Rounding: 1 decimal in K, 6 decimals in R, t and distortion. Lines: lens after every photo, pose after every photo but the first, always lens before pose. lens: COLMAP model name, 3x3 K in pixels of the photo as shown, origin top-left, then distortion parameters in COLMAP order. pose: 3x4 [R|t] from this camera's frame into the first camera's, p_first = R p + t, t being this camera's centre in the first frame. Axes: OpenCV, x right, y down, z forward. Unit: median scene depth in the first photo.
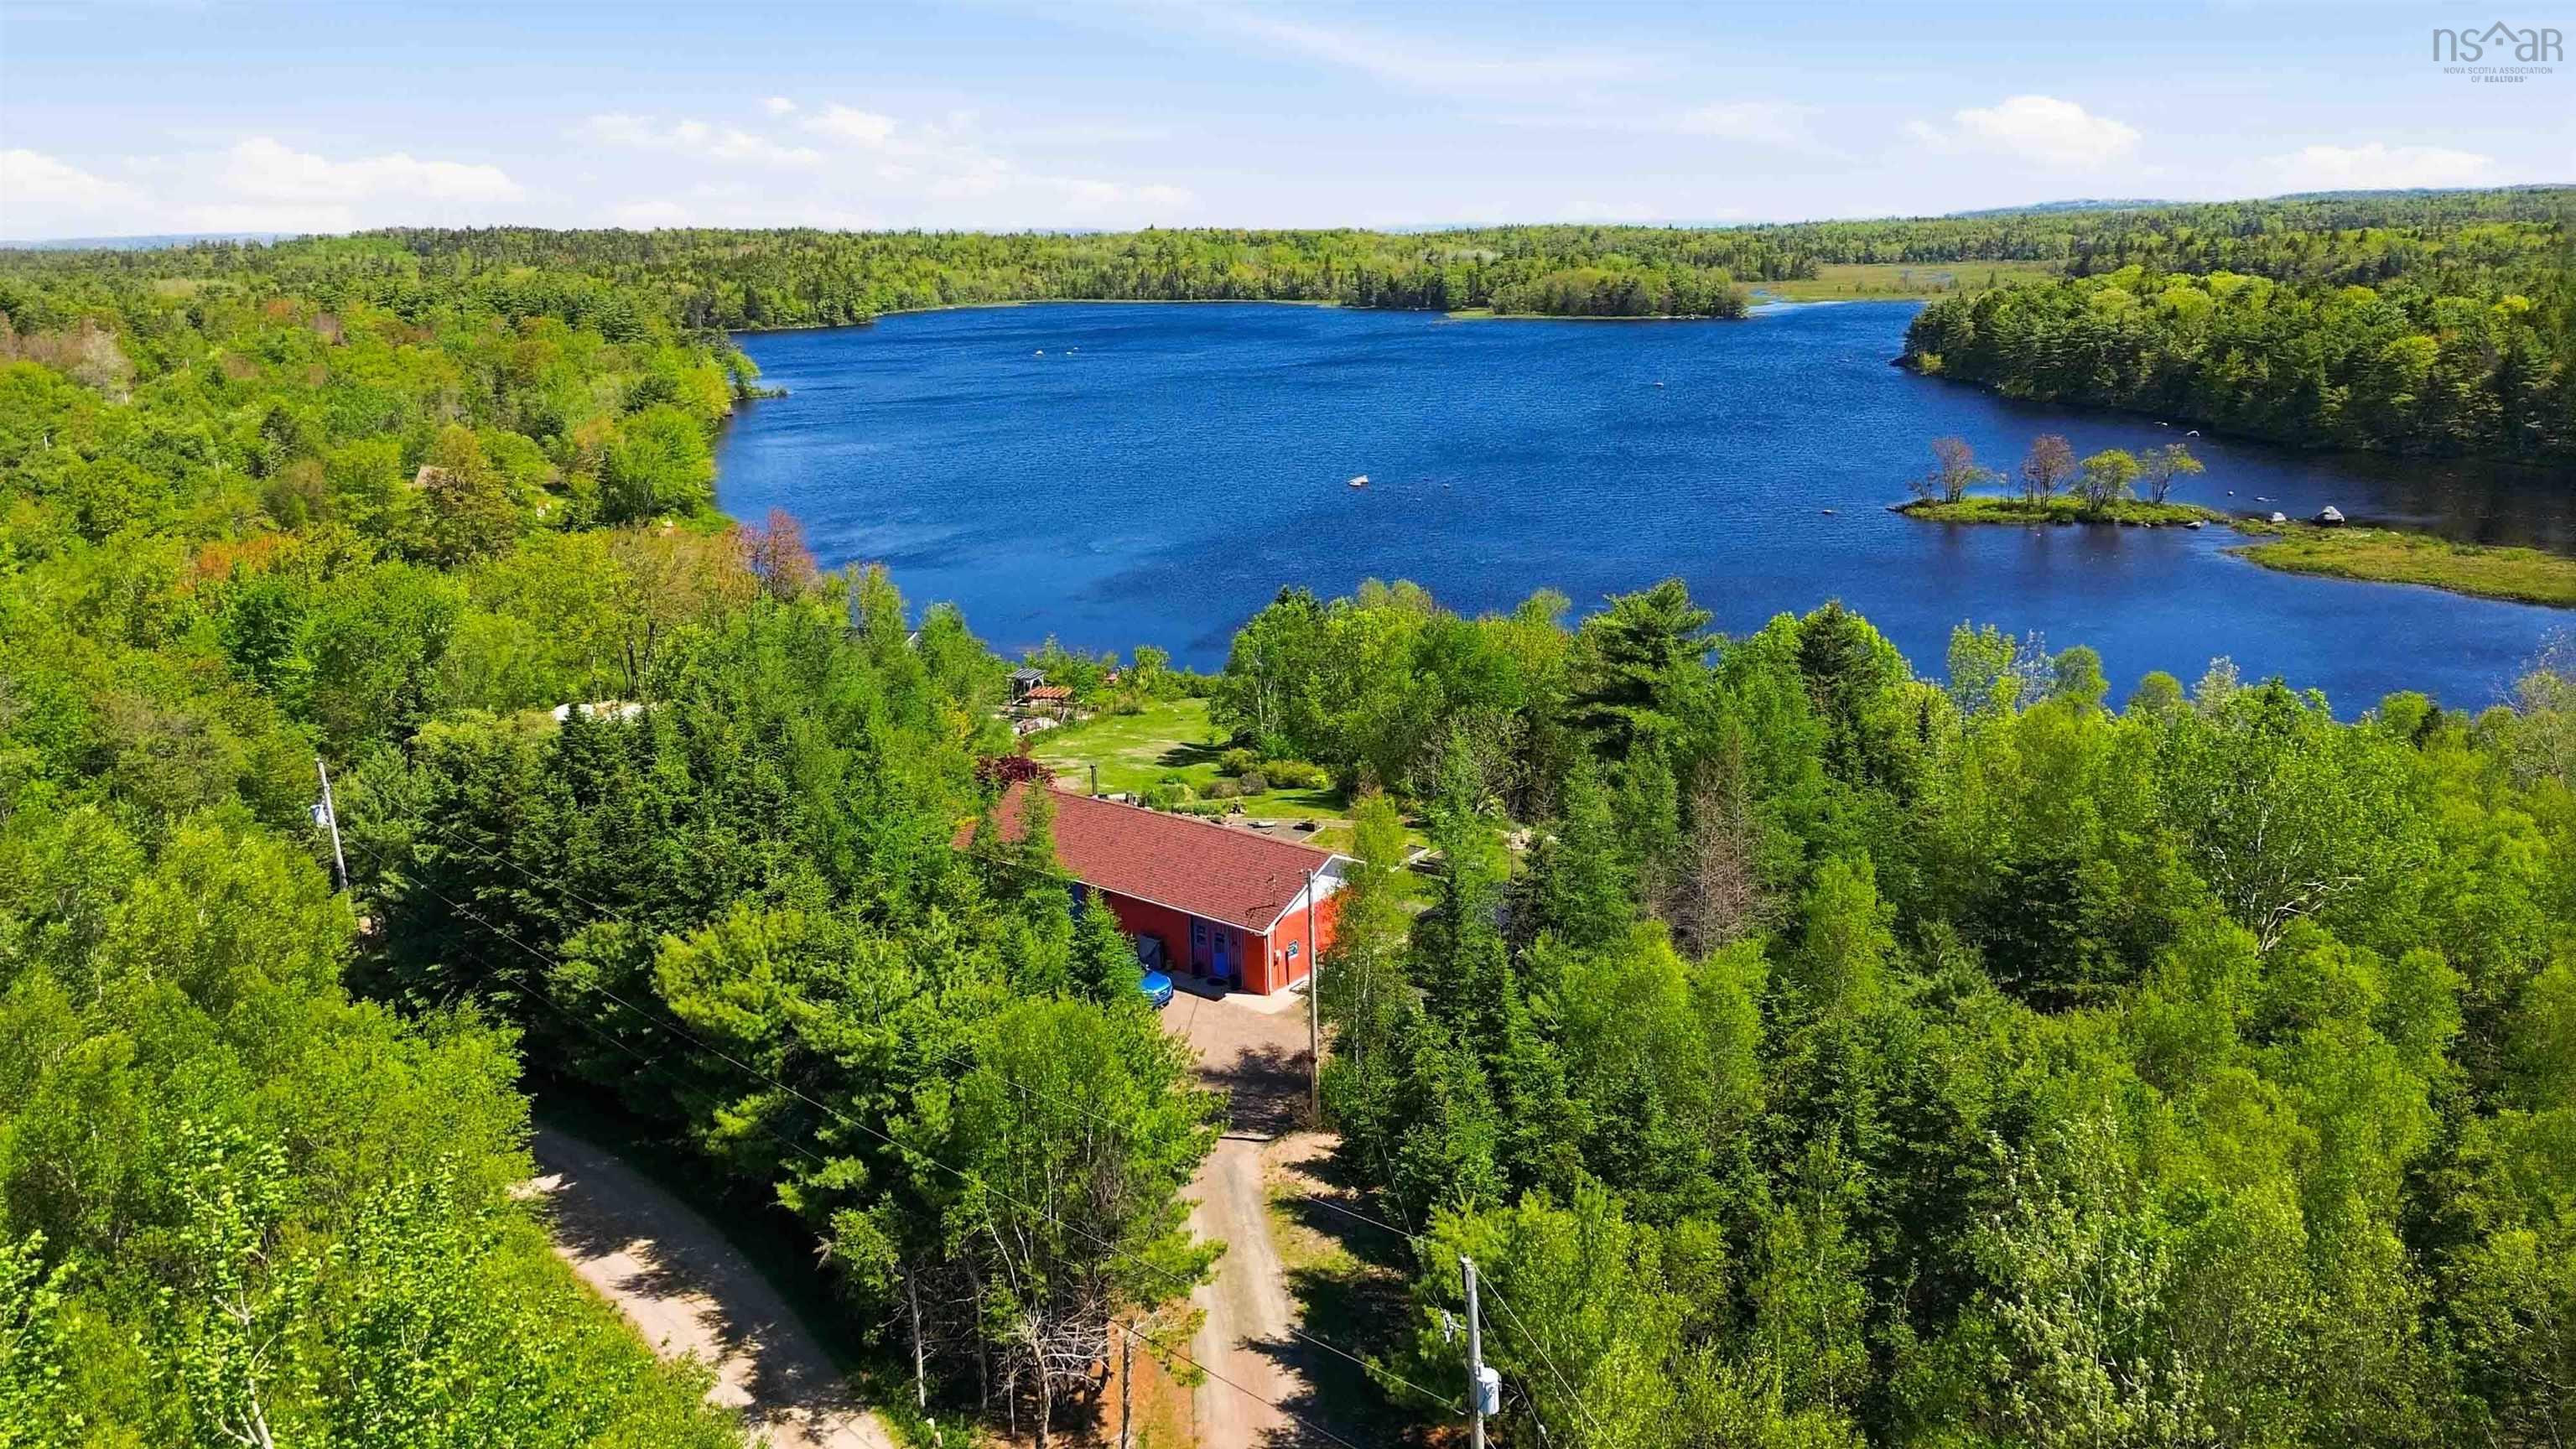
lens RADIAL K [[1818.5, 0, 1288.0], [0, 1818.5, 724.5], [0, 0, 1]] dist [0.070840, -0.071812]
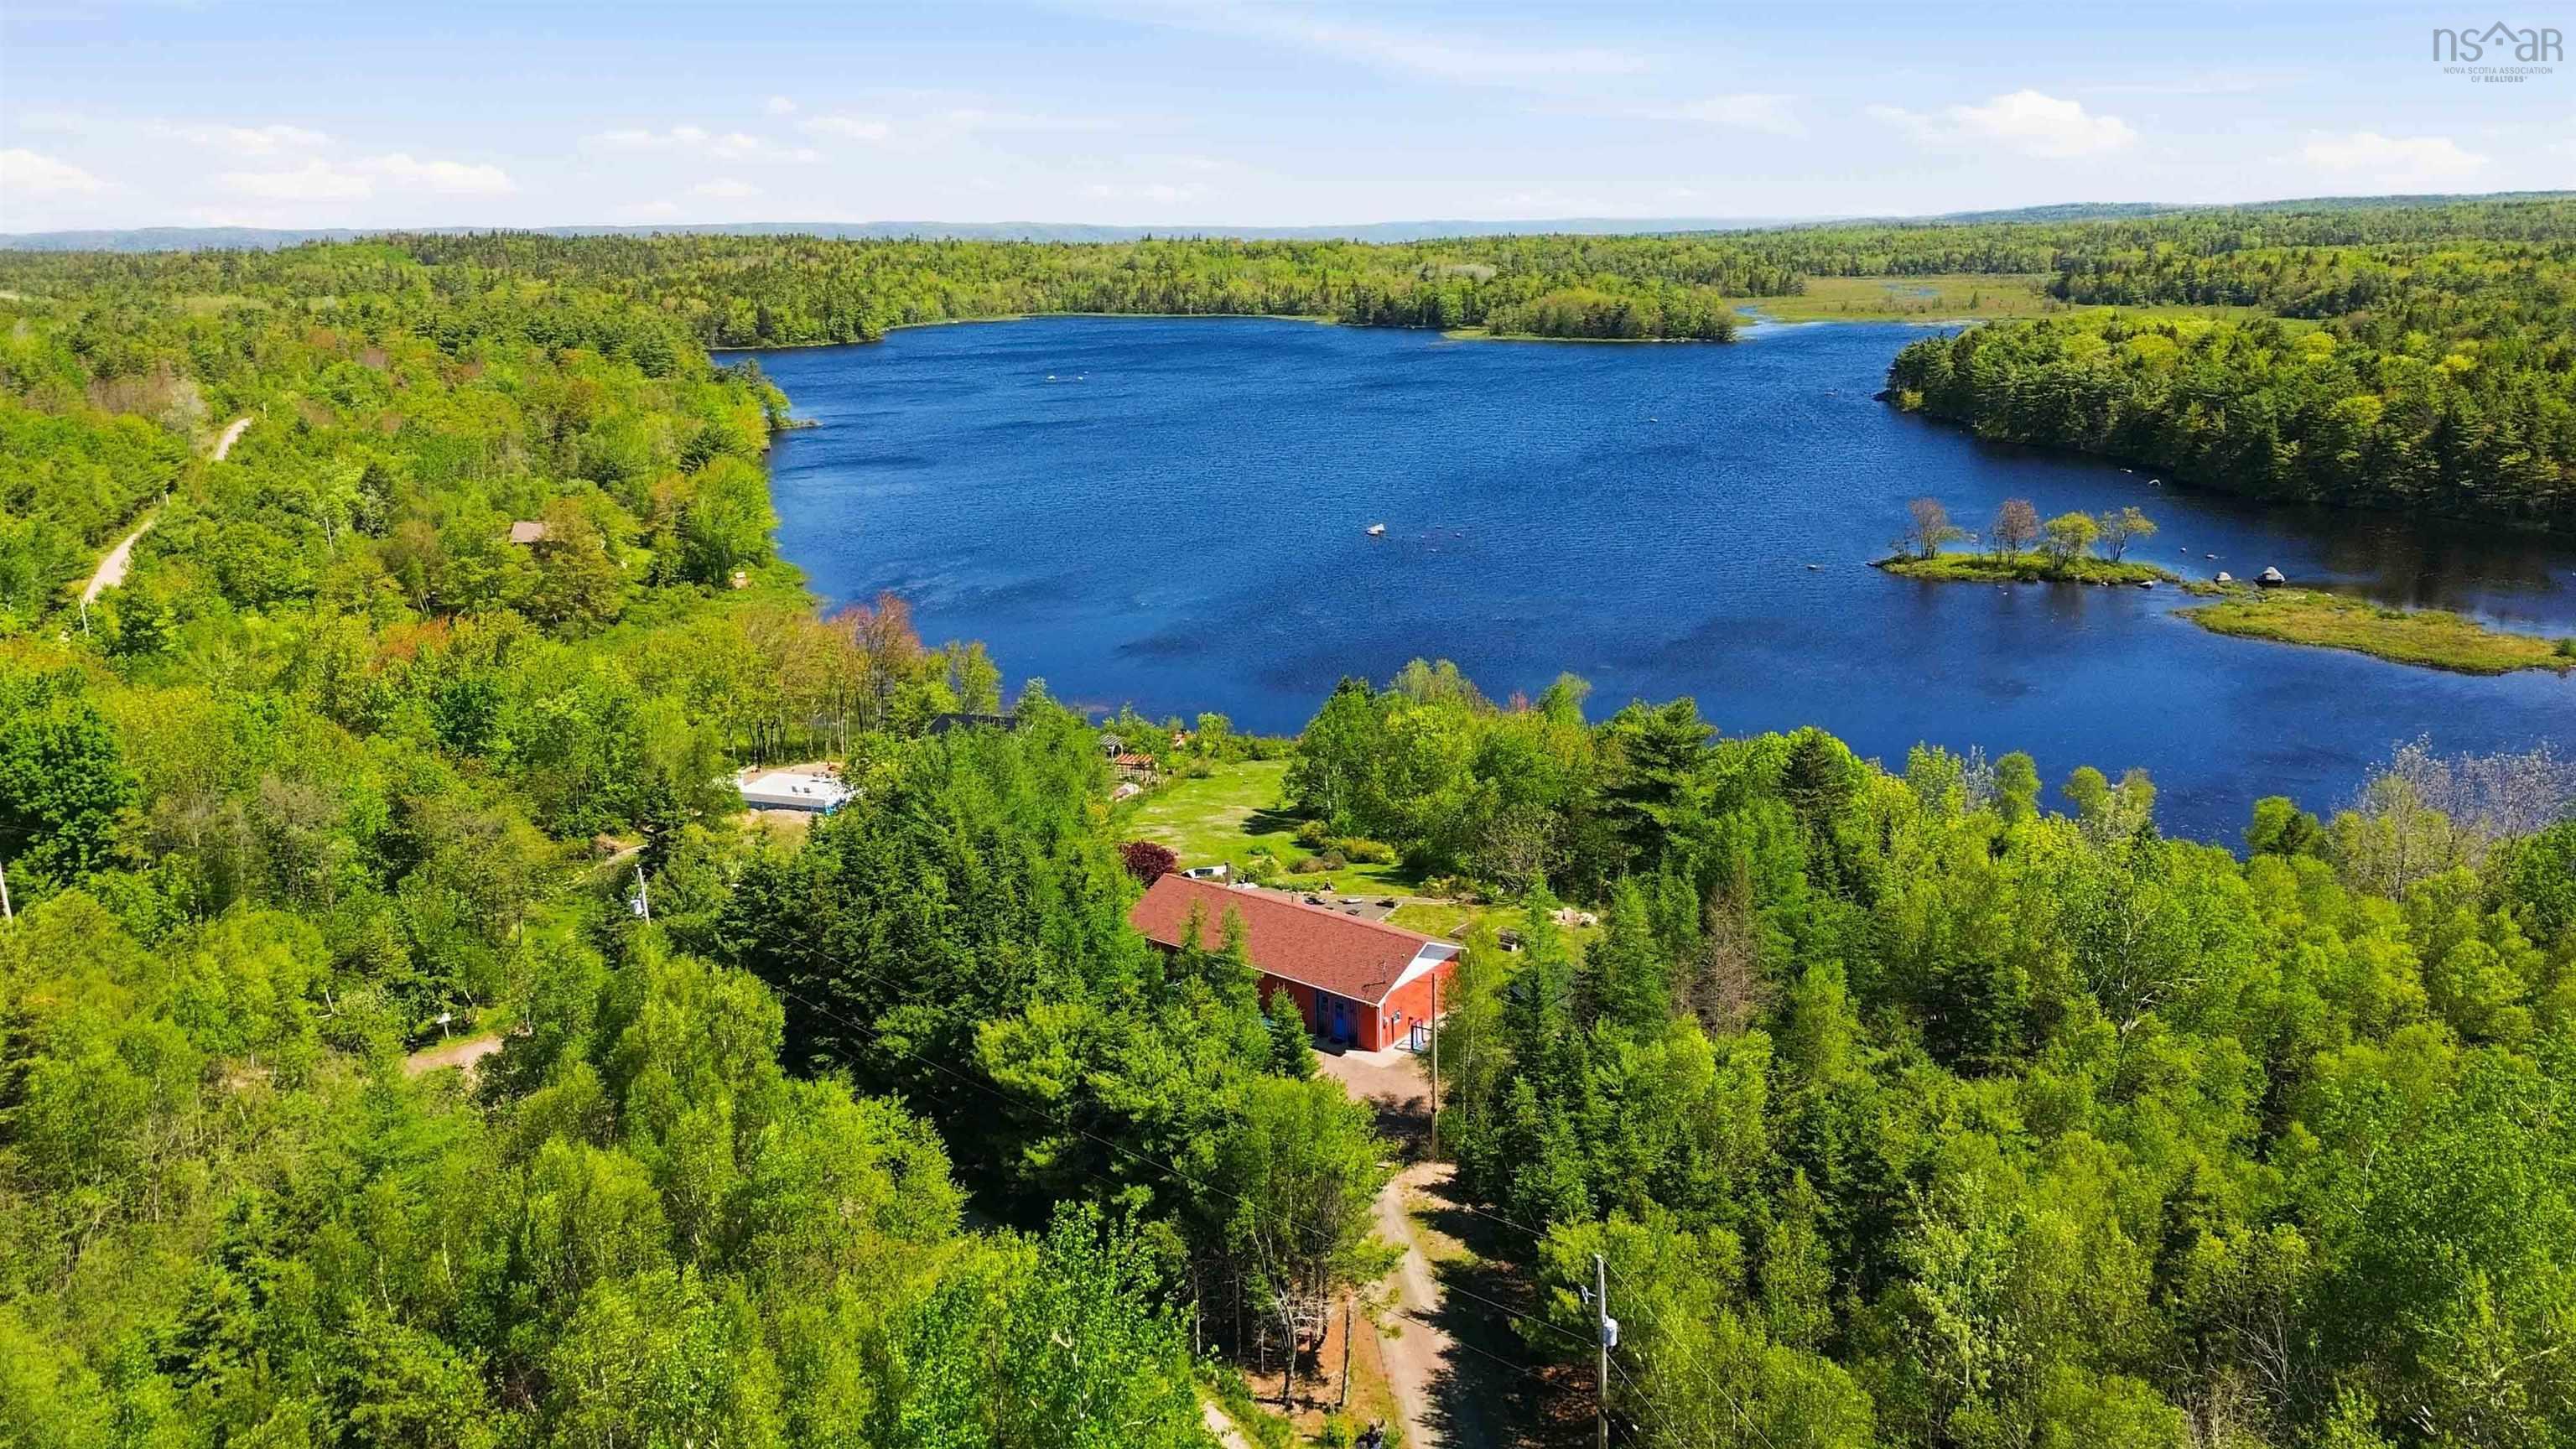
lens RADIAL K [[1818.5, 0, 1288.0], [0, 1818.5, 724.5], [0, 0, 1]] dist [0.070840, -0.071812]
pose [[0.999972, 0.002234, 0.007098, -0.040152], [-0.002244, 0.999996, 0.001435, -0.040304], [-0.007094, -0.001450, 0.999974, -0.138877]]
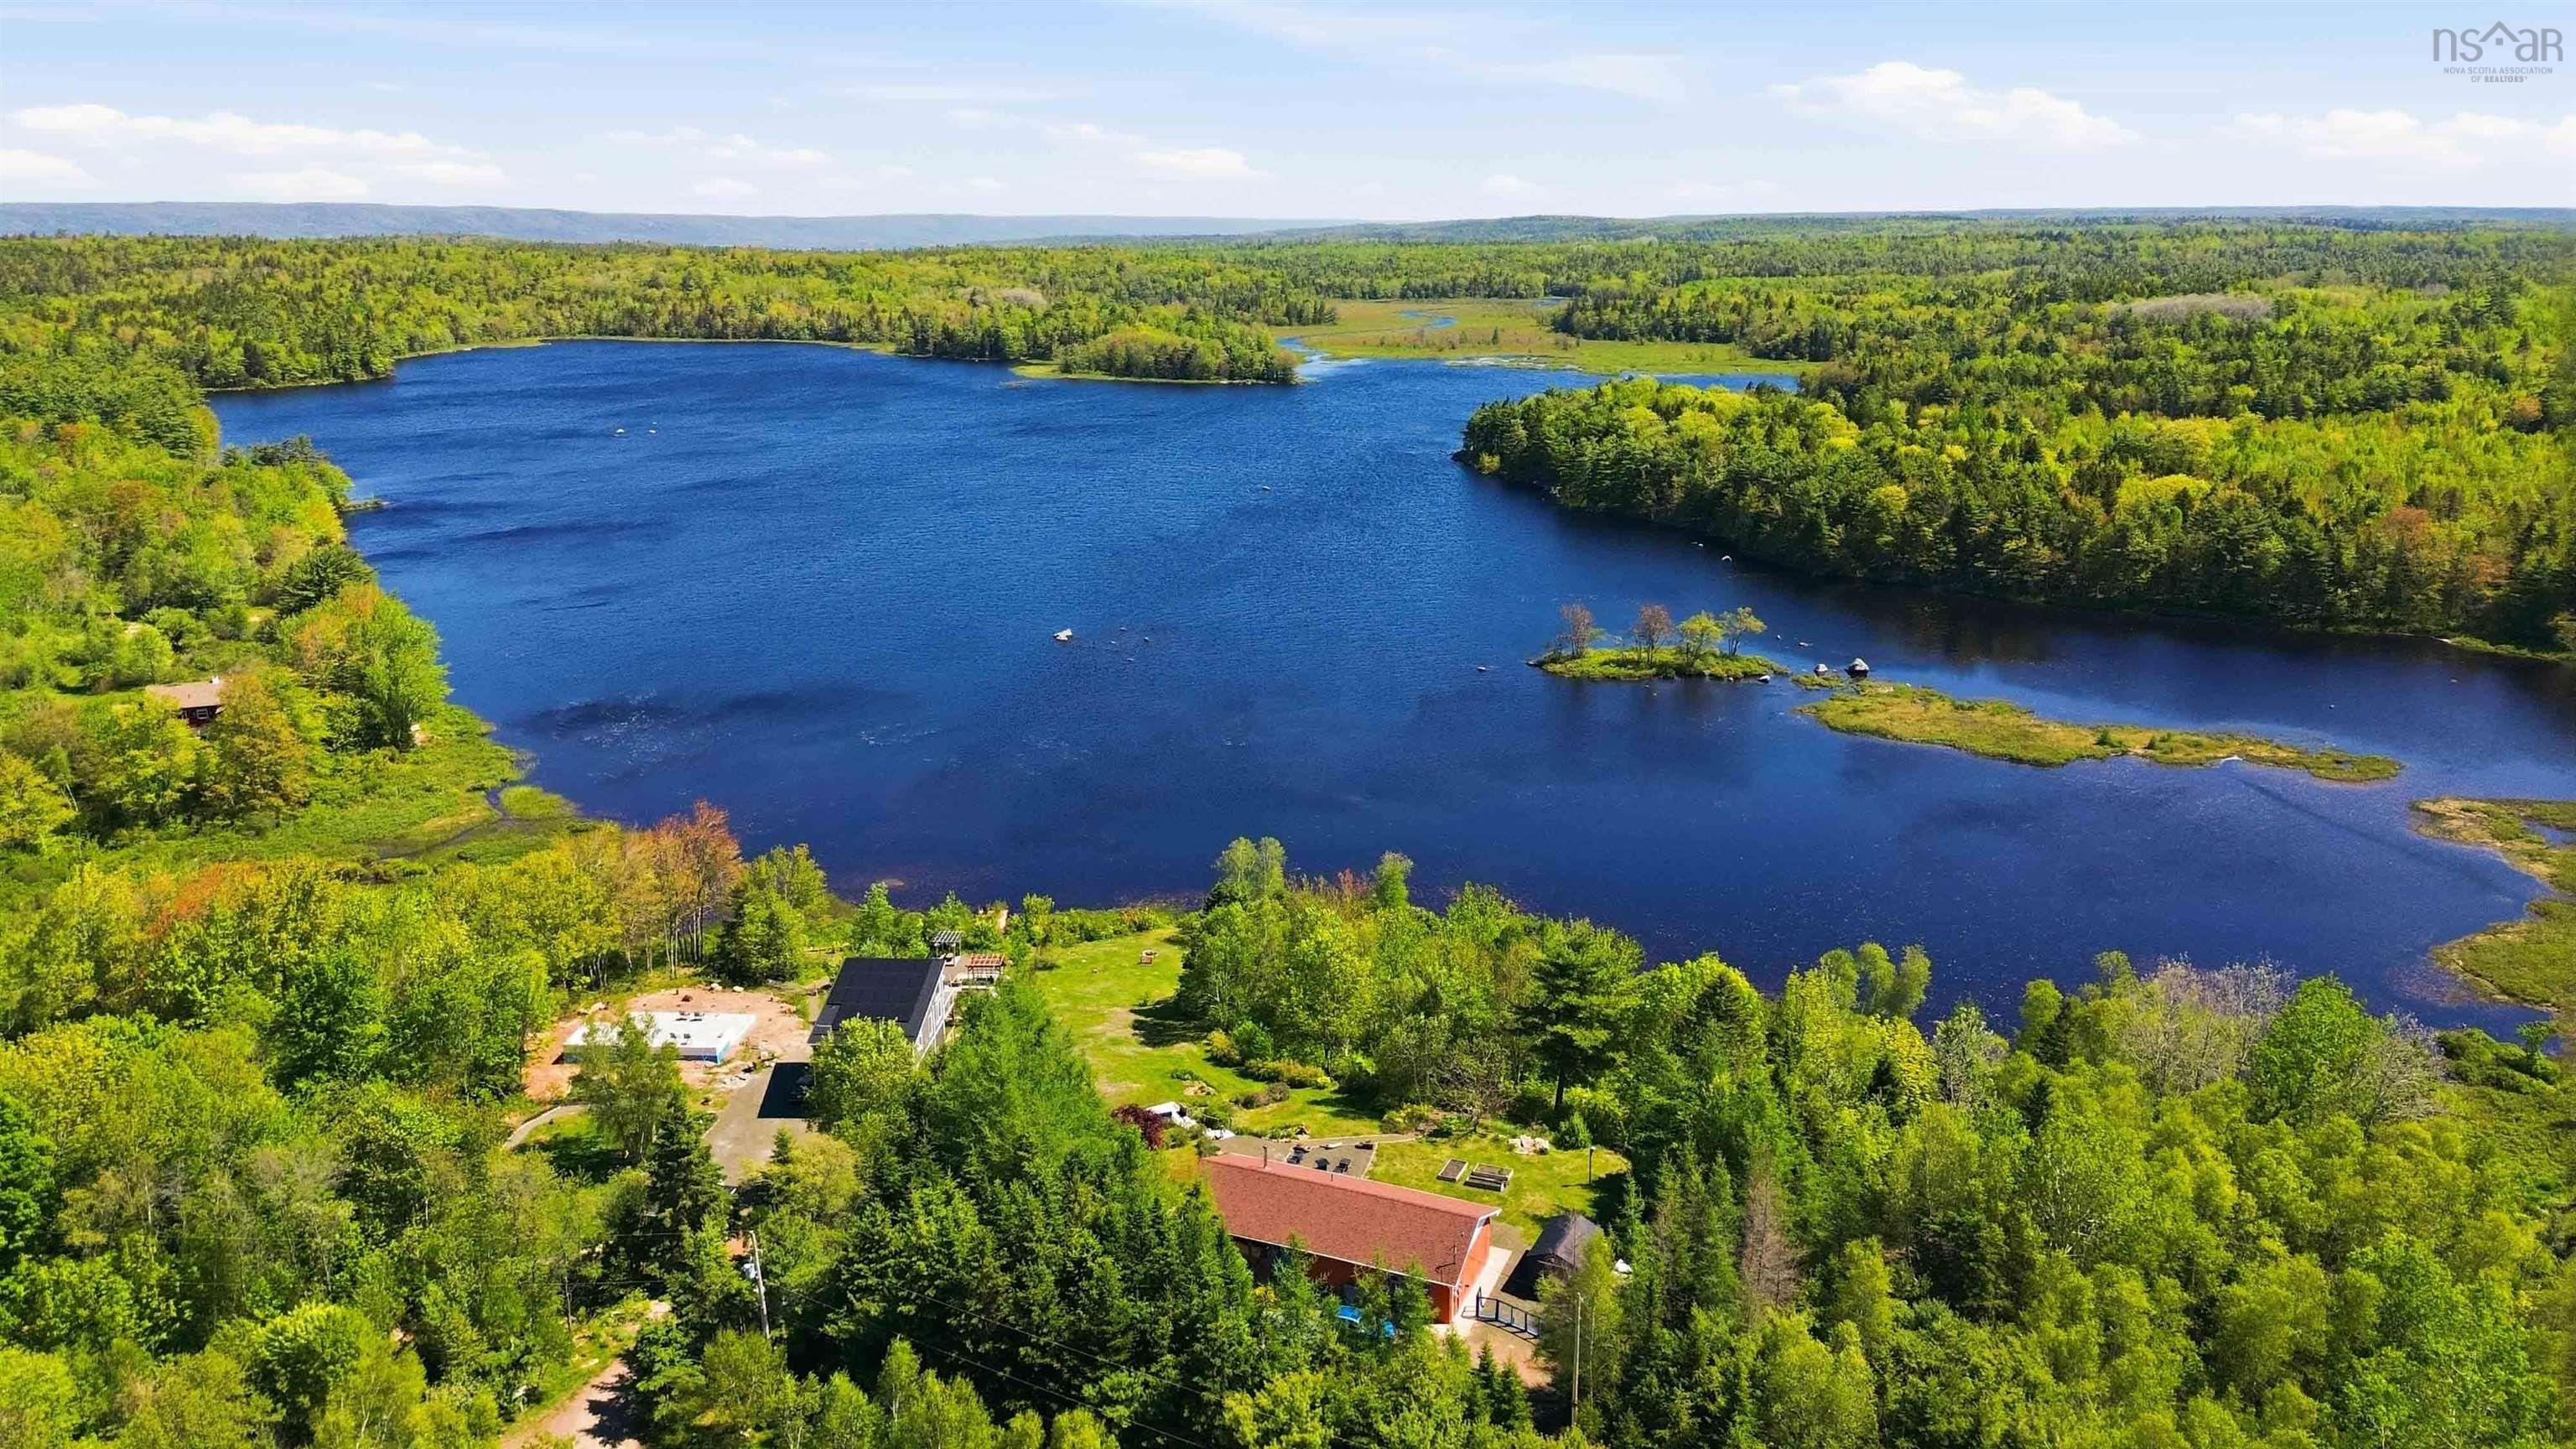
lens RADIAL K [[1818.5, 0, 1288.0], [0, 1818.5, 724.5], [0, 0, 1]] dist [0.070840, -0.071812]
pose [[0.964193, -0.050917, 0.260268, -0.236485], [0.049797, 0.998700, 0.010900, -0.169493], [-0.260485, 0.002450, 0.965475, -0.190731]]
